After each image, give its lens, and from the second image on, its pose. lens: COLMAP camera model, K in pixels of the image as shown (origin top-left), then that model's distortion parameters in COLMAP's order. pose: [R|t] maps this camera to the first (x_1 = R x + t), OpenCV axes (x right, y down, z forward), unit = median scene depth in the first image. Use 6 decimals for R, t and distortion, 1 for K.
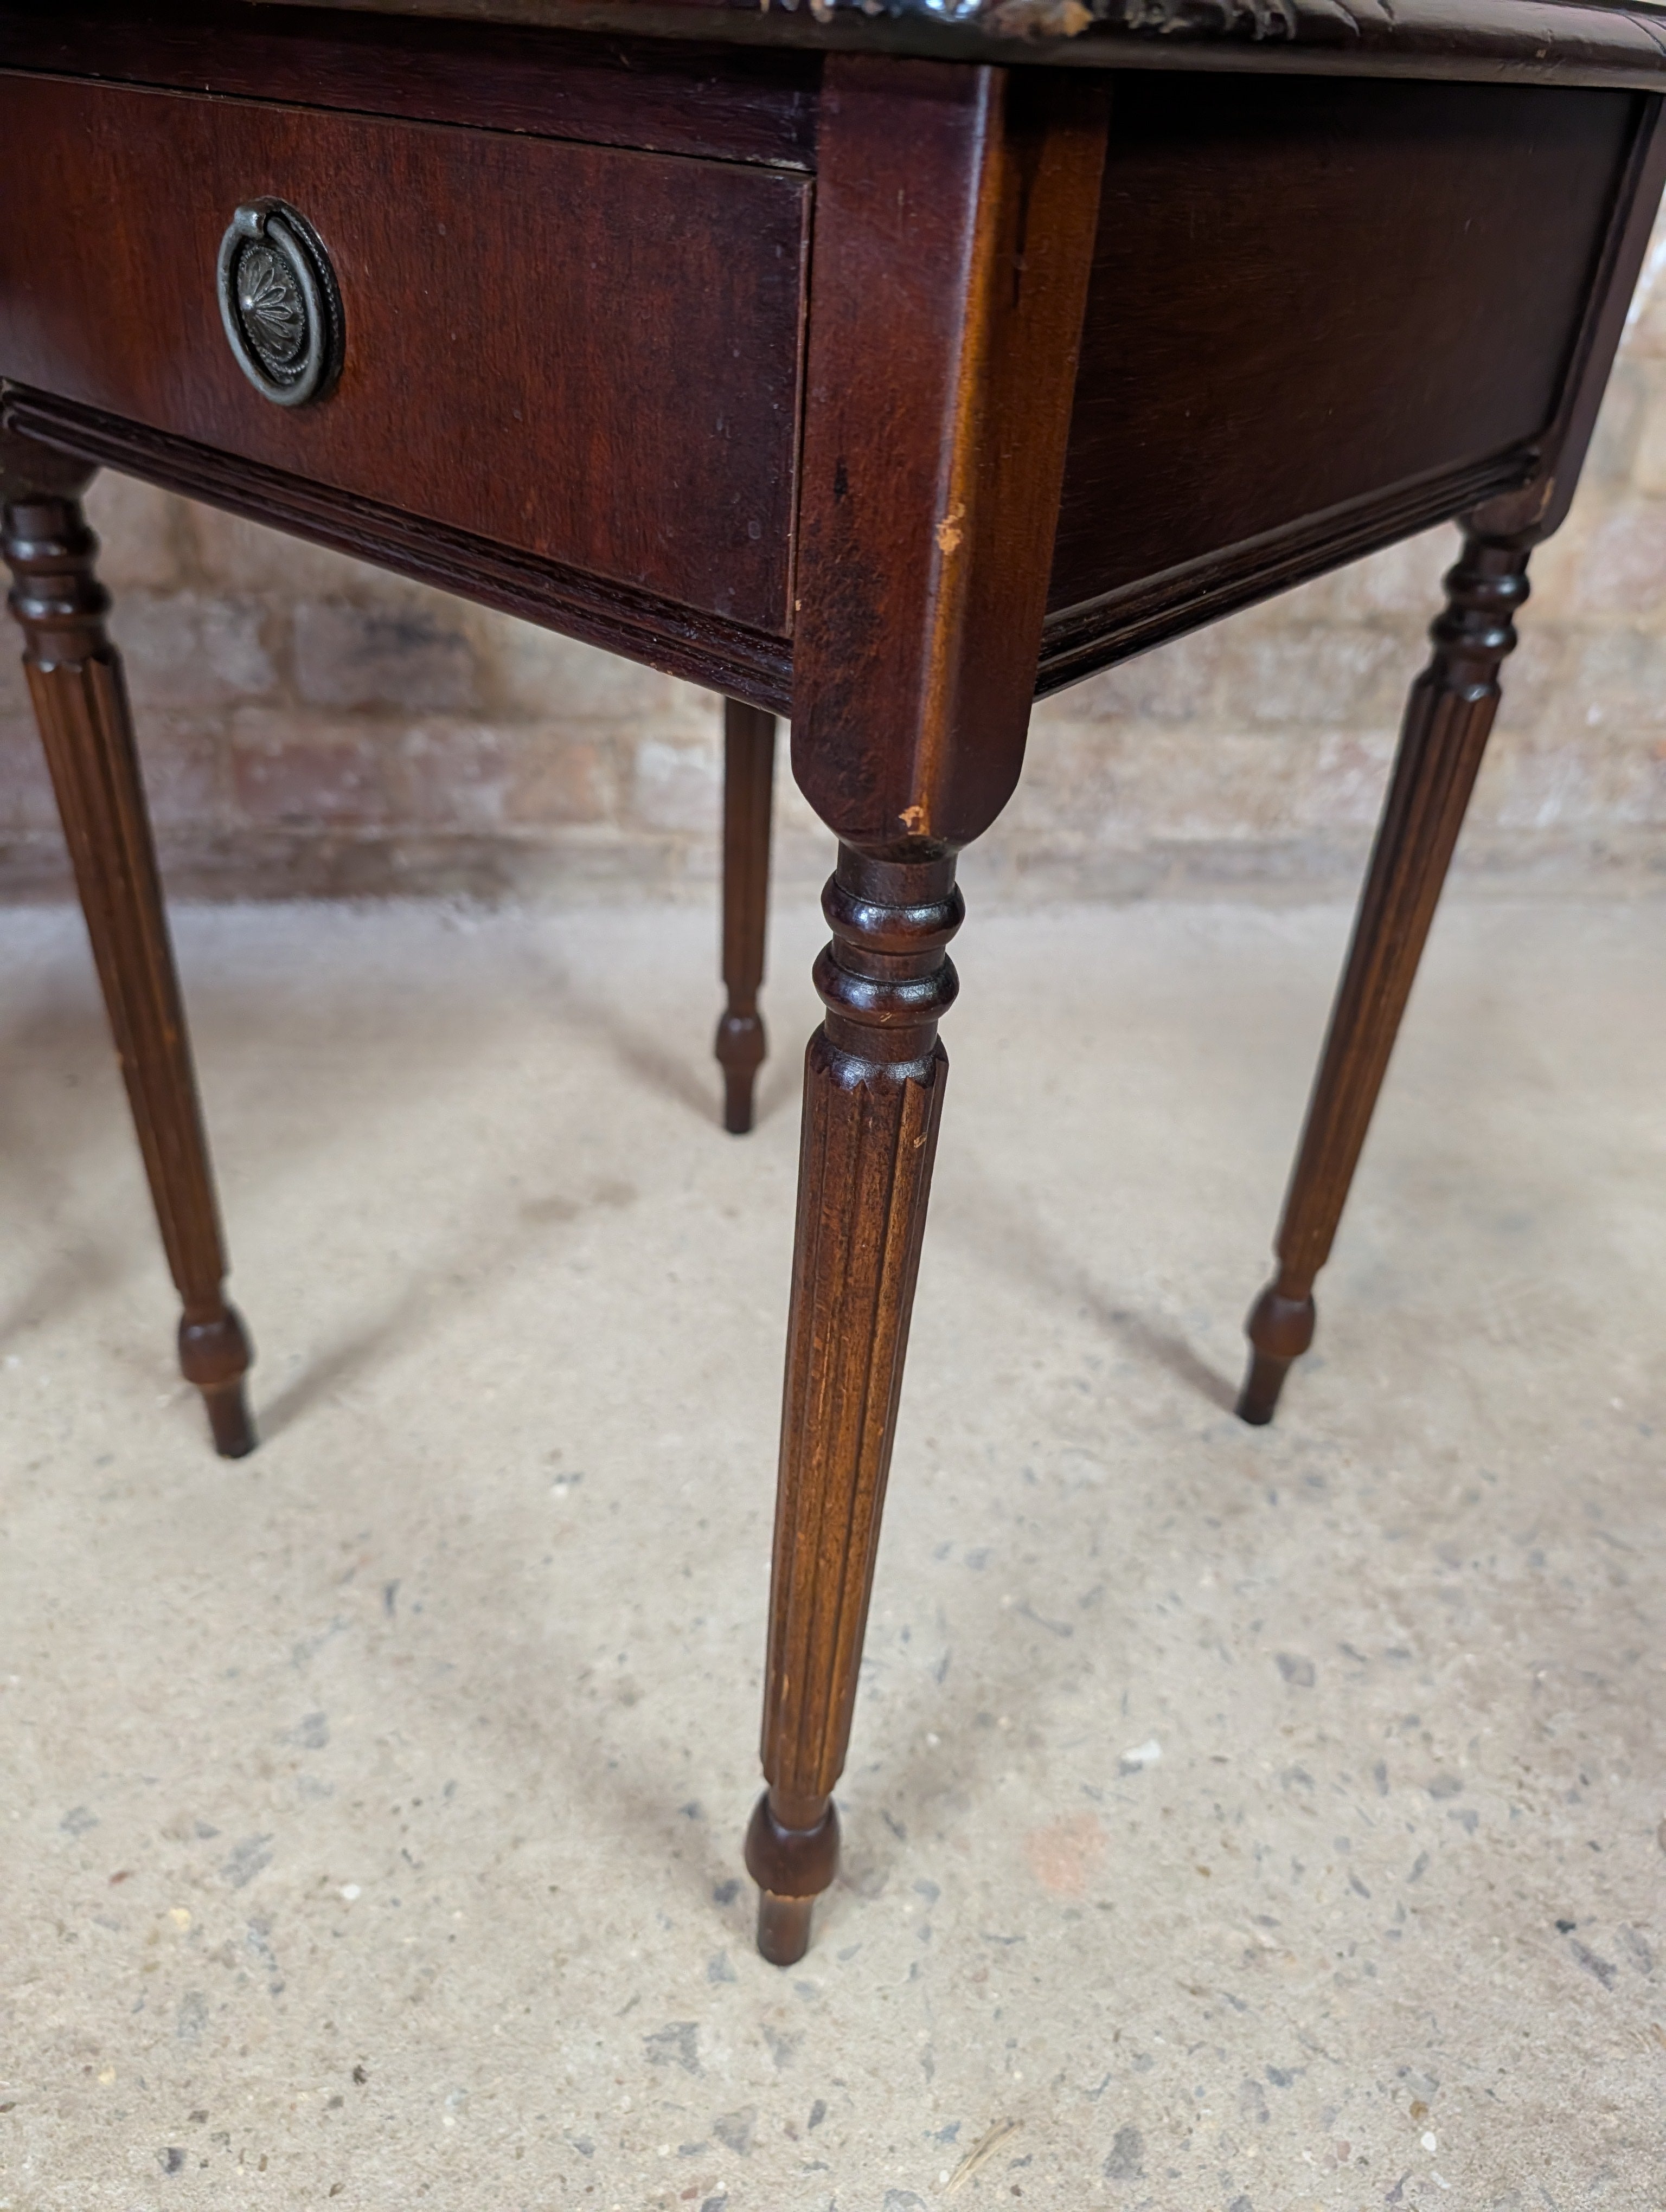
lens RADIAL K [[1627.9, 0, 849.9], [0, 1627.9, 1102.2], [0, 0, 1]] dist [-0.014495, 0.003950]
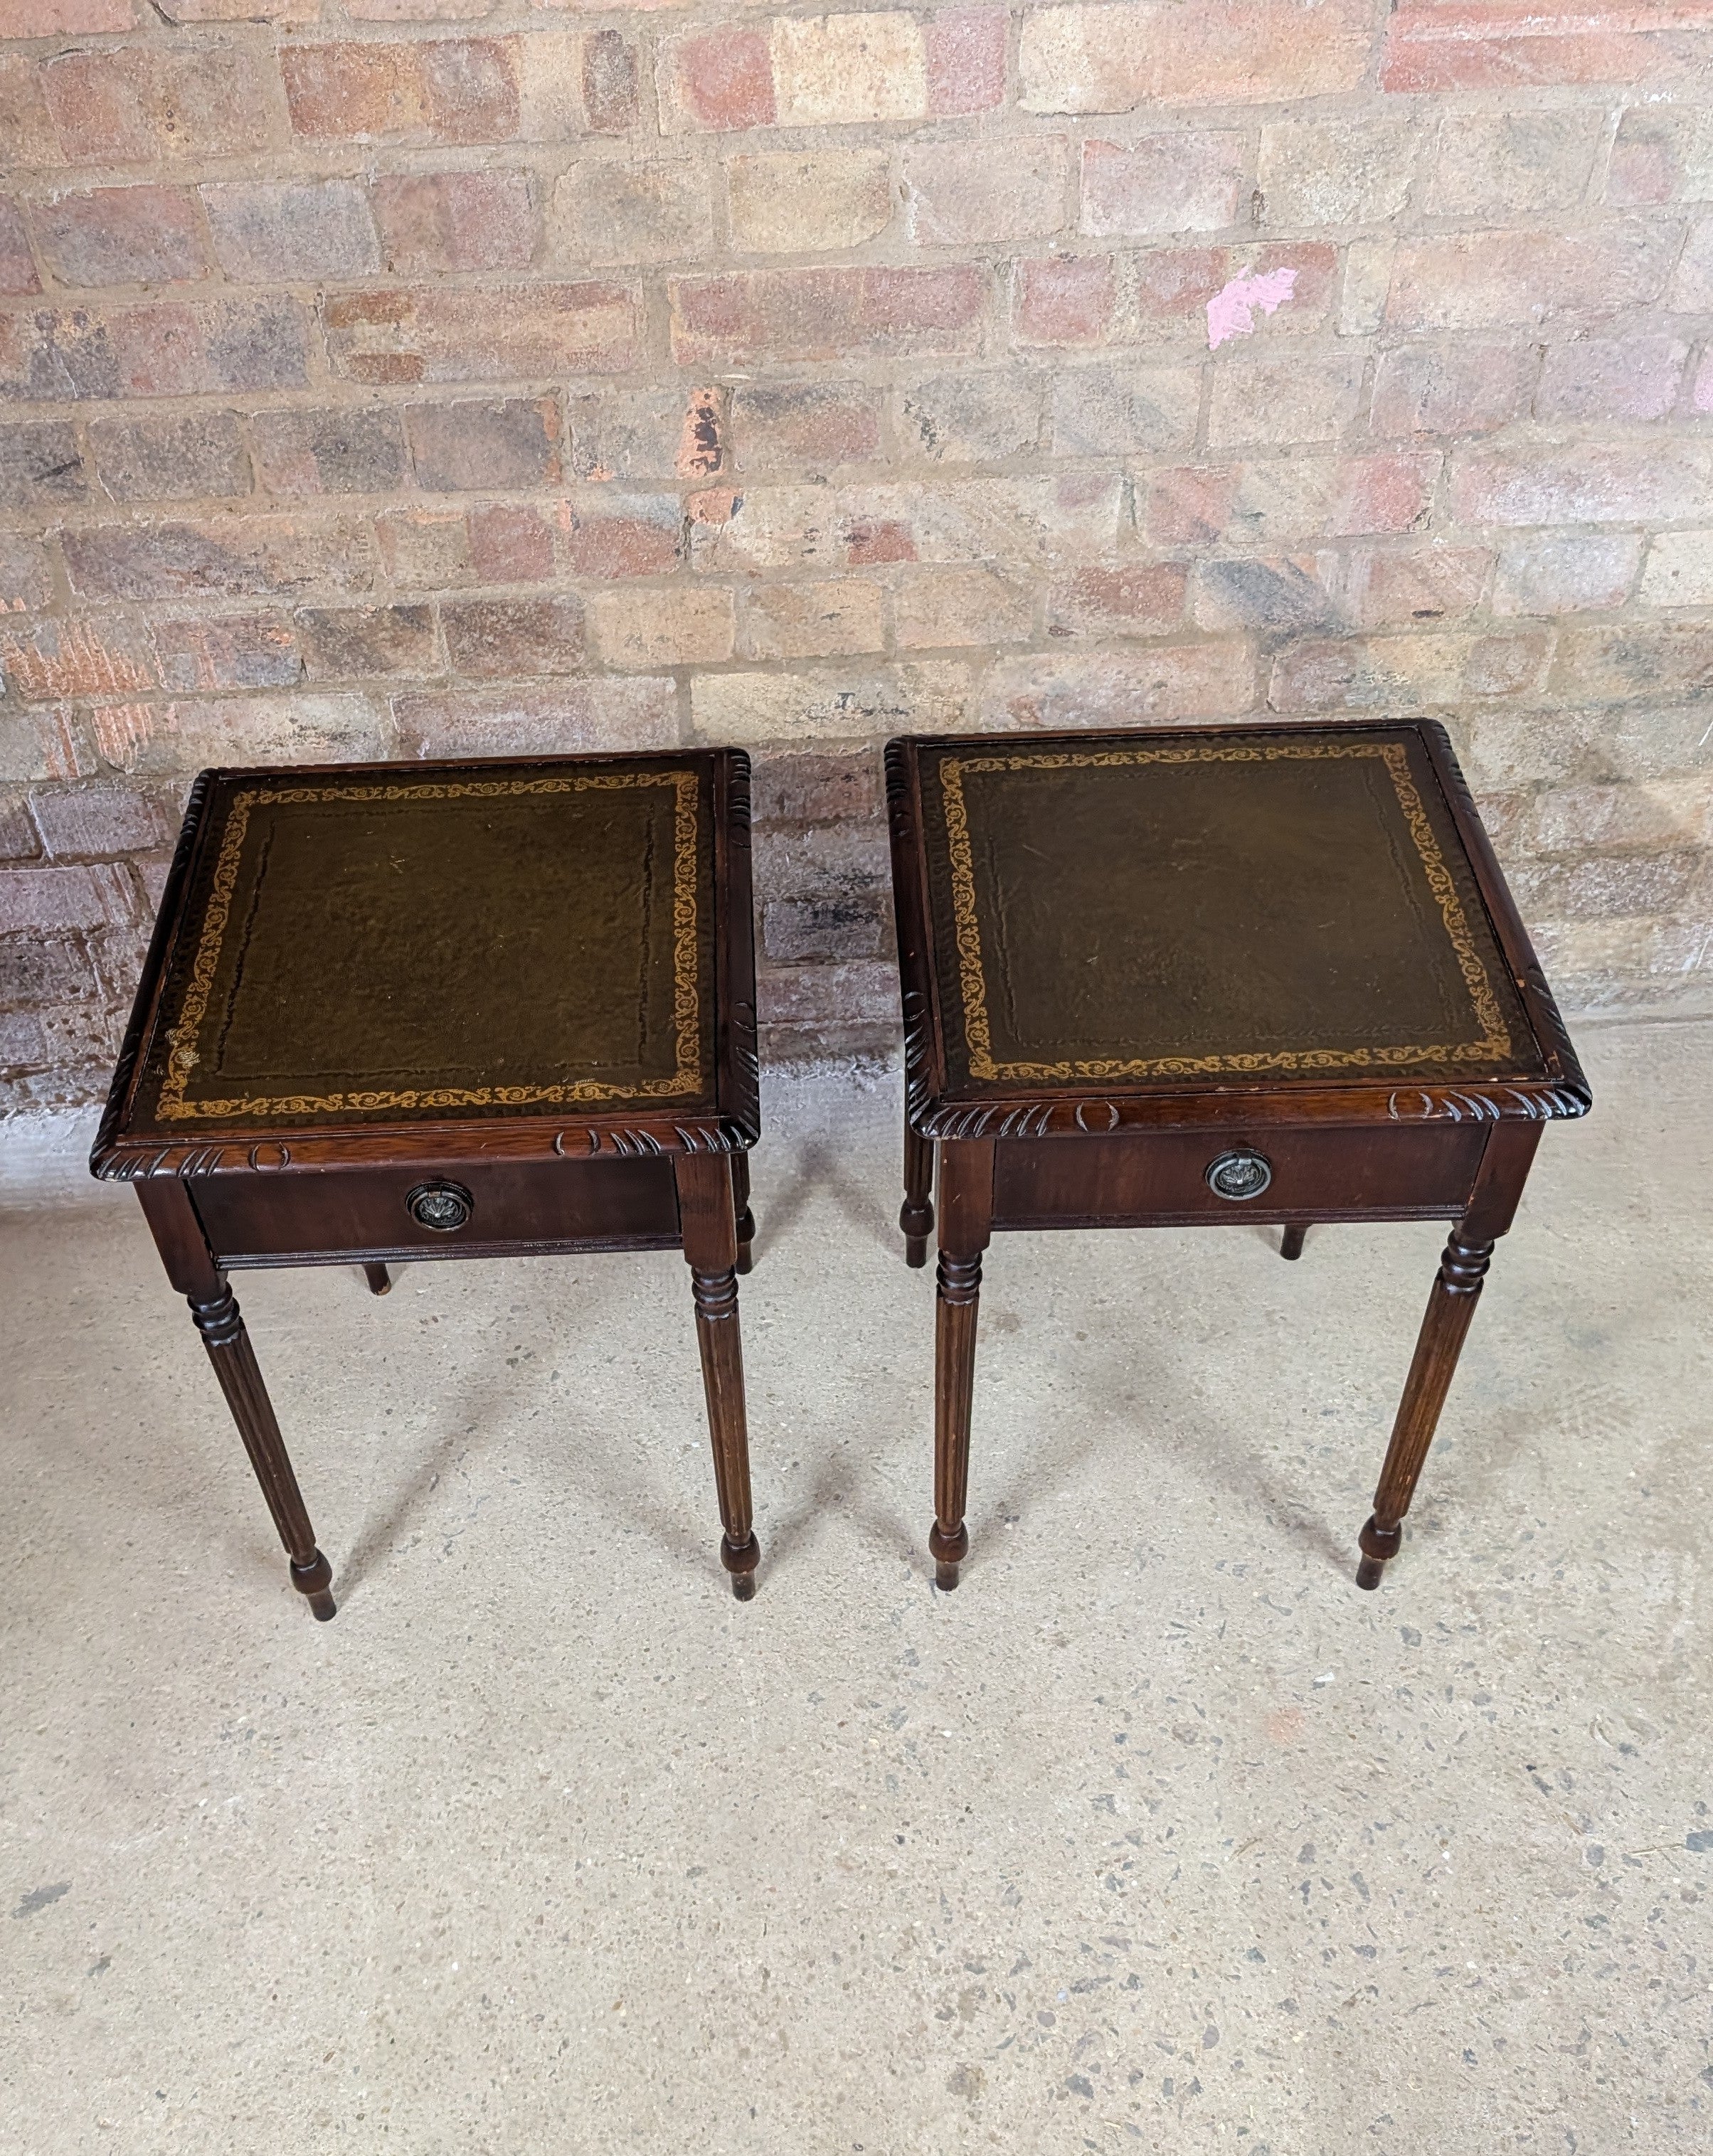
lens RADIAL K [[2101.0, 0, 760.2], [0, 2101.0, 1115.3], [0, 0, 1]] dist [0.002333, 0.002286]
pose [[0.991025, -0.006996, -0.133493, -0.156828], [0.032672, 0.981020, 0.191136, -0.790088], [0.129622, -0.193782, 0.972444, -1.459268]]
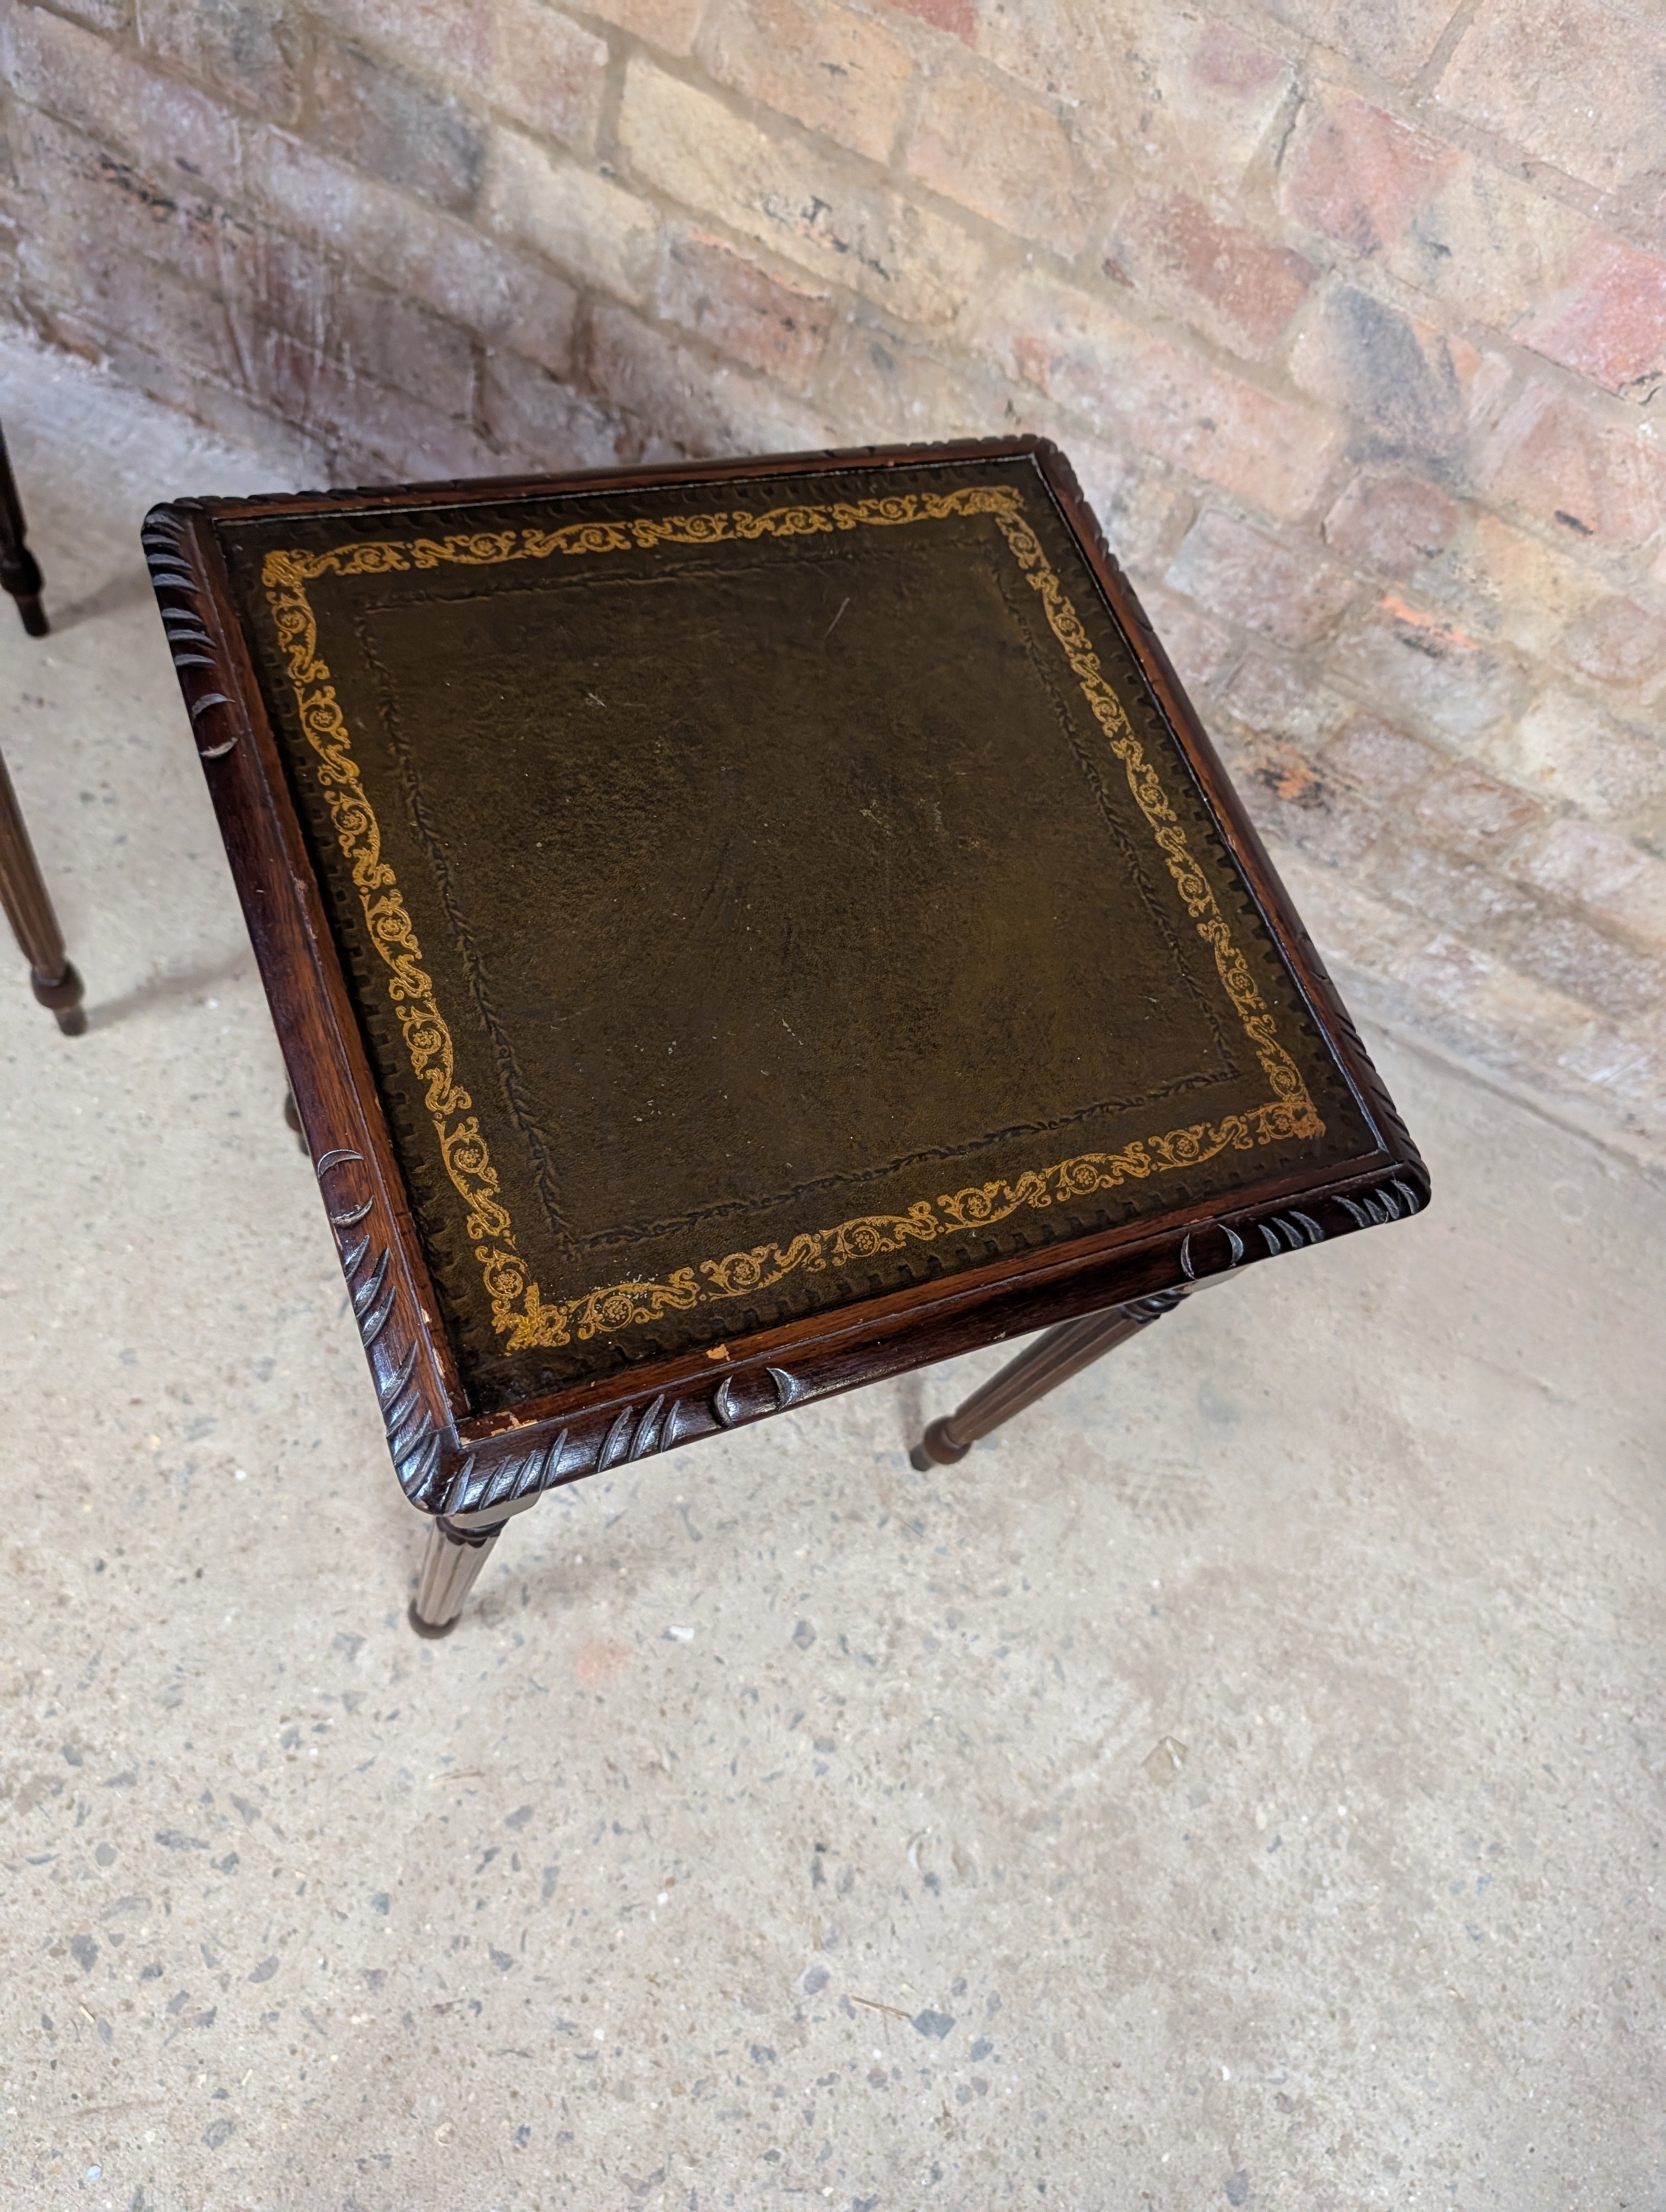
lens RADIAL K [[1616.2, 0, 858.4], [0, 1616.2, 1123.5], [0, 0, 1]] dist [-0.009147, 0.005251]
pose [[0.853828, 0.517147, -0.059471, 0.163536], [-0.439448, 0.777315, 0.450185, -0.829436], [0.279040, -0.358246, 0.890952, -0.236292]]
